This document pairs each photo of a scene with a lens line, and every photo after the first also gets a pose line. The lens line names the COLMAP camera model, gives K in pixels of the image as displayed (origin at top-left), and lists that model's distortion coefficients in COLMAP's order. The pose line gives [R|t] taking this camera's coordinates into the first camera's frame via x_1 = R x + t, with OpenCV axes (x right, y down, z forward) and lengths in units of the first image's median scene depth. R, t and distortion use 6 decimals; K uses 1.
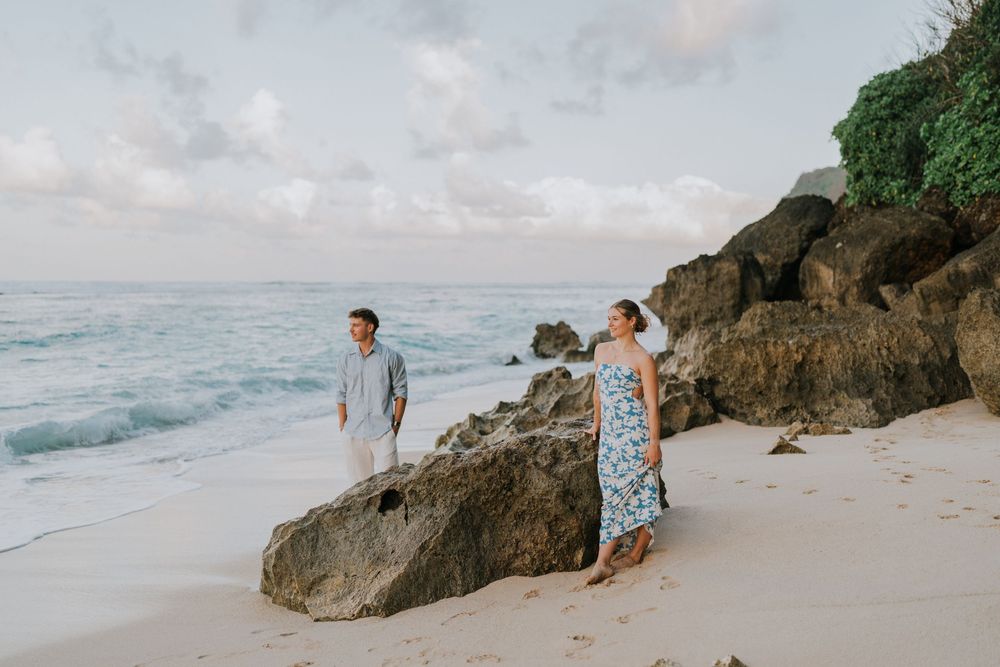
lens RADIAL K [[976.4, 0, 500.0], [0, 976.4, 333.5], [0, 0, 1]] dist [-0.010133, -0.002728]
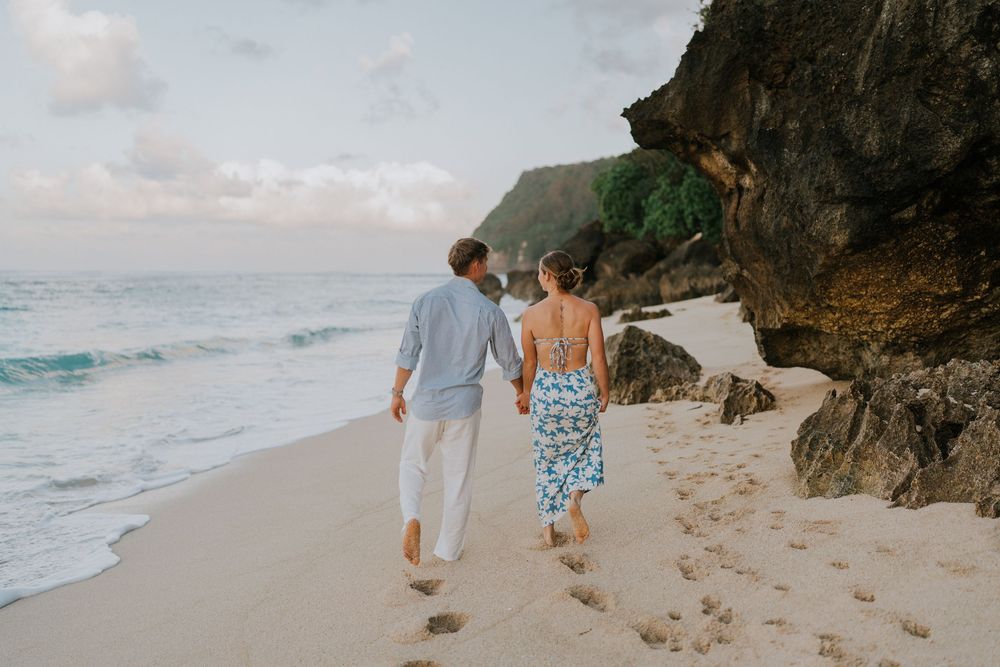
lens RADIAL K [[1015.7, 0, 500.0], [0, 1015.7, 333.5], [0, 0, 1]] dist [-0.024903, -0.011306]
pose [[0.958699, -0.014269, 0.284064, -0.586772], [0.011391, 0.999866, 0.011781, 0.061725], [-0.284194, -0.008059, 0.958733, -1.224961]]
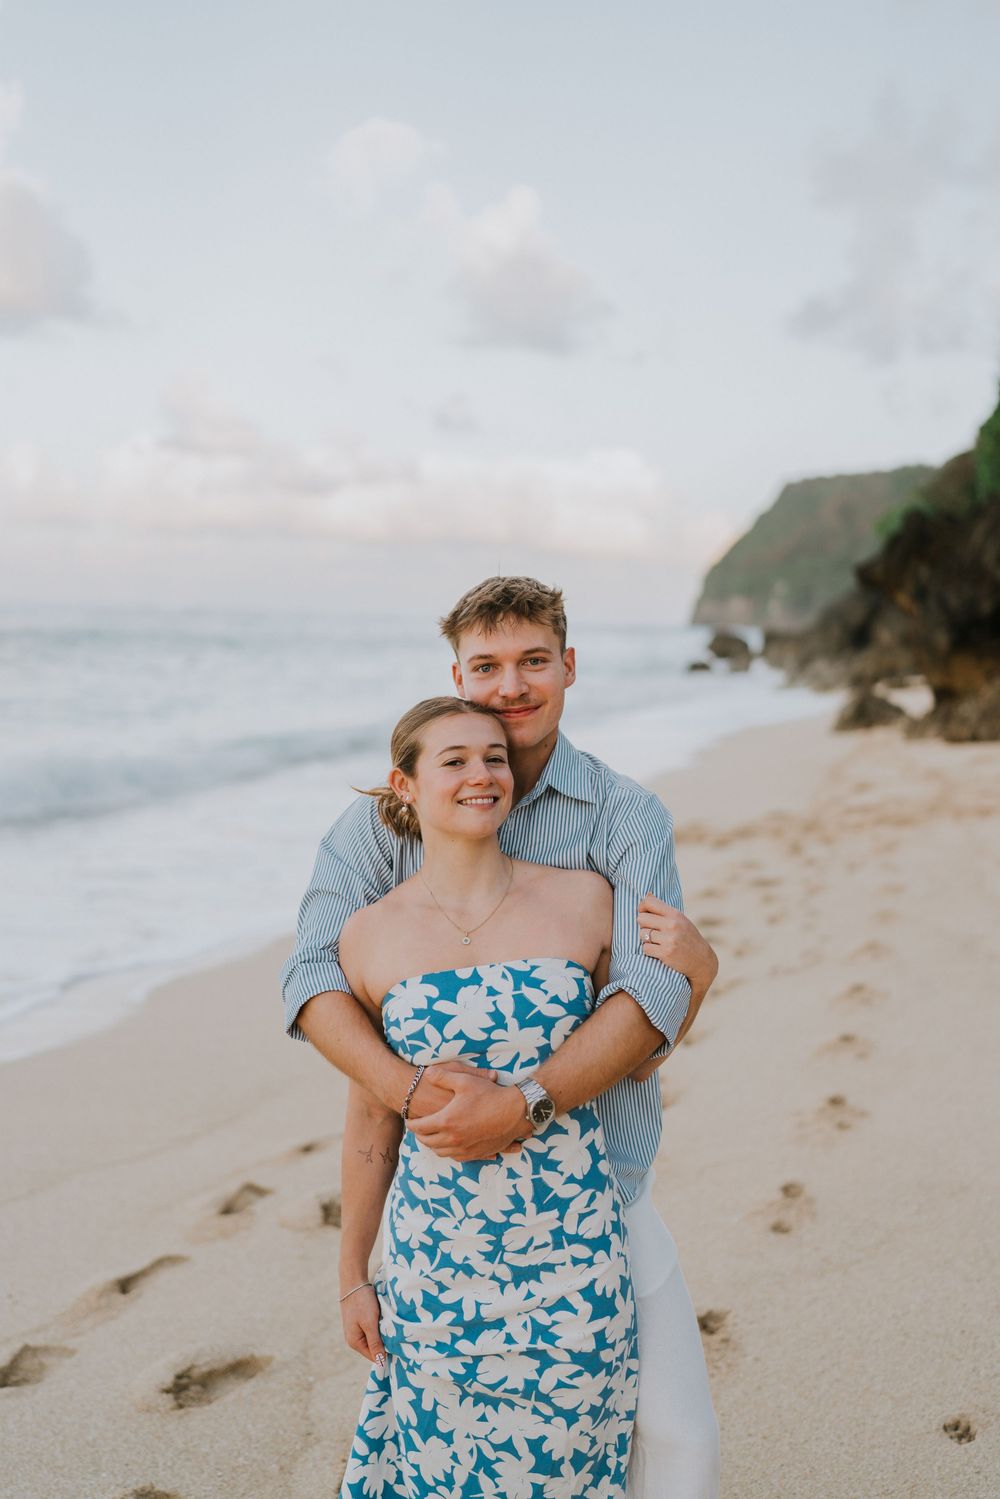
lens RADIAL K [[1463.7, 0, 500.0], [0, 1463.7, 749.5], [0, 0, 1]] dist [-0.010133, -0.002728]
pose [[0.991959, 0.018280, 0.125232, -0.790681], [-0.023196, 0.999012, 0.037908, 0.076297], [-0.124416, -0.040508, 0.991403, -1.818974]]
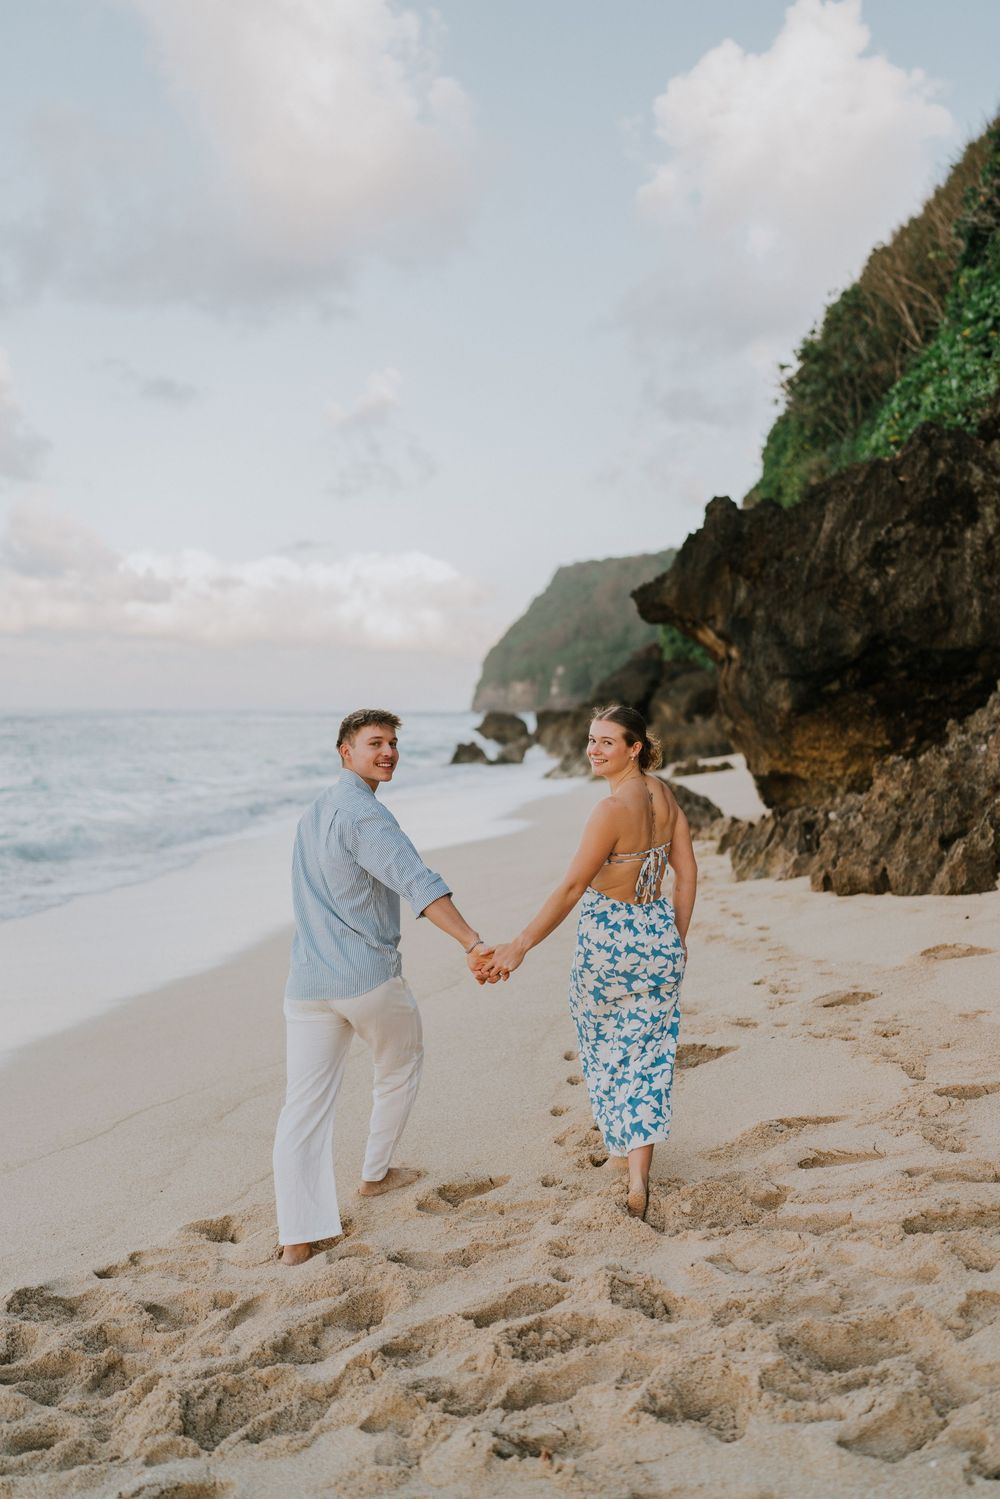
lens RADIAL K [[1463.7, 0, 500.0], [0, 1463.7, 749.5], [0, 0, 1]] dist [-0.010133, -0.002728]
pose [[0.963436, -0.003431, 0.267917, -0.659695], [0.009560, 0.999722, -0.021574, 0.066727], [-0.267768, 0.023347, 0.963200, -1.465648]]
